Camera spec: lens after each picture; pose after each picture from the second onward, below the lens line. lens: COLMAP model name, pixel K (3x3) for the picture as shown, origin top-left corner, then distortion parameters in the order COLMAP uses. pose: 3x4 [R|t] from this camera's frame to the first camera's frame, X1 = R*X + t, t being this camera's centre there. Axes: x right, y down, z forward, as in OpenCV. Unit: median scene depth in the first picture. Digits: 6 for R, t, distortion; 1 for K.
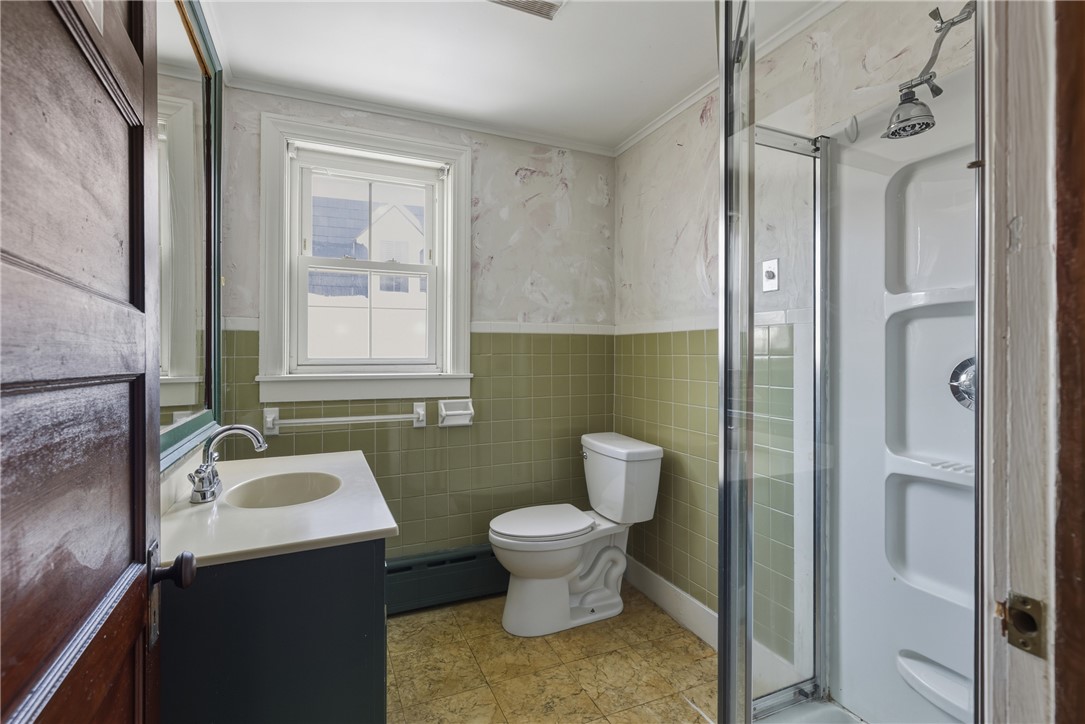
lens RADIAL K [[503.2, 0, 543.9], [0, 503.2, 356.0], [0, 0, 1]] dist [-0.000846, -0.000058]
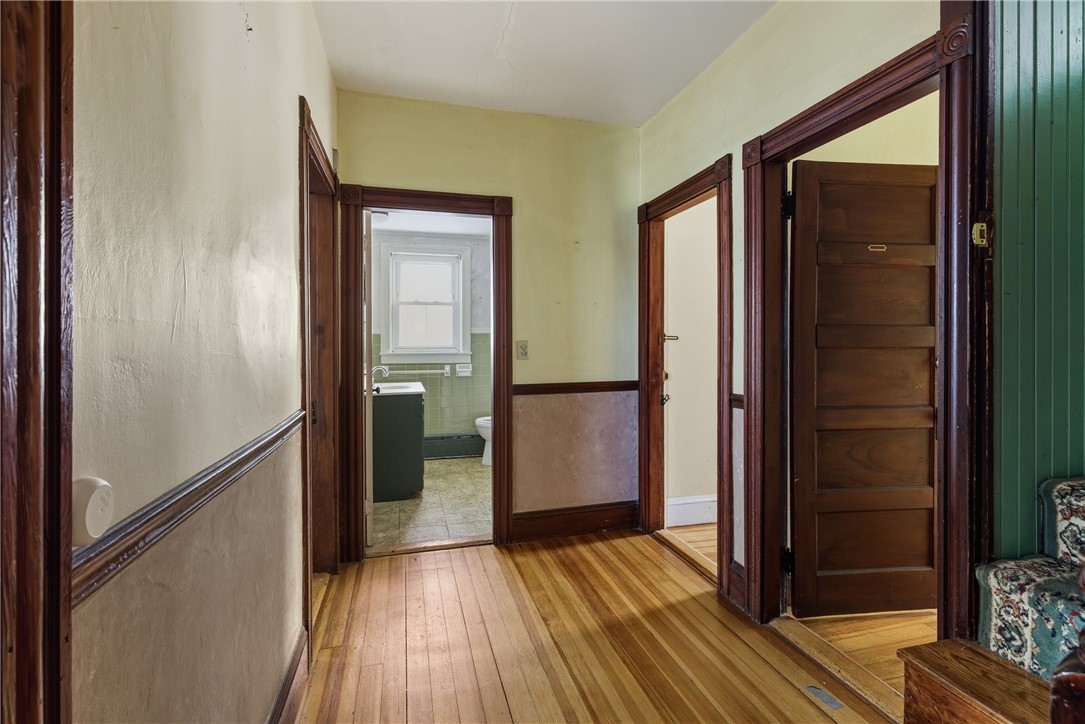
lens RADIAL K [[503.2, 0, 541.2], [0, 503.2, 358.1], [0, 0, 1]] dist [-0.000846, -0.000058]
pose [[0.988853, -0.003405, -0.148855, 0.477686], [0.004668, 0.999956, 0.008138, 0.043924], [0.148821, -0.008742, 0.988826, -1.096402]]
